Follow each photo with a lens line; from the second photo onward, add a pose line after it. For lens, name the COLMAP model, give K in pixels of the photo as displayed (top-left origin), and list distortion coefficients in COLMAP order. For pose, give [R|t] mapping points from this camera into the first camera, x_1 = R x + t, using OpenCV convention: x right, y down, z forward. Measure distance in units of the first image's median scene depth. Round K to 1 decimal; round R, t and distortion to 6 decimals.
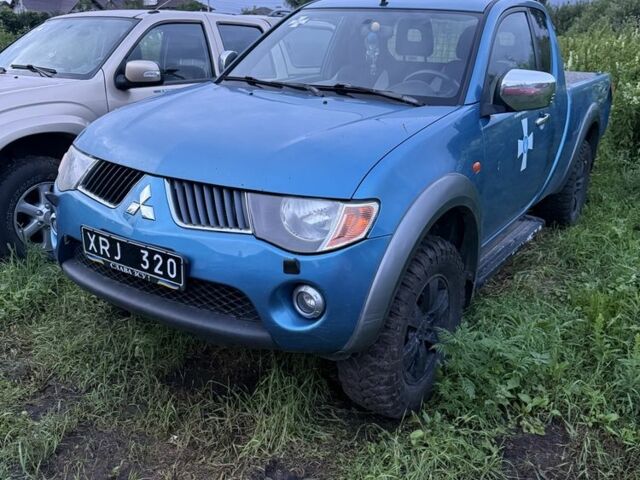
lens RADIAL K [[581.3, 0, 320.0], [0, 581.3, 240.0], [0, 0, 1]] dist [-0.002028, -0.016585]
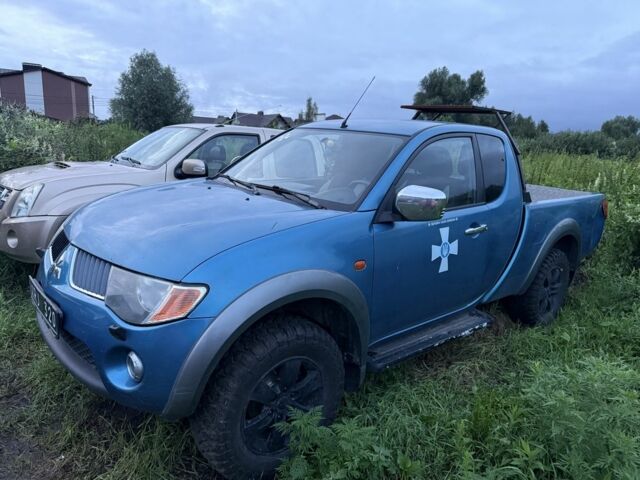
lens RADIAL K [[429.2, 0, 320.0], [0, 429.2, 240.0], [0, 0, 1]] dist [0.025129, -0.002988]
pose [[0.963658, 0.102912, -0.246519, 0.387117], [-0.133170, 0.985042, -0.109355, -0.070660], [0.231577, 0.138210, 0.962949, 0.161717]]
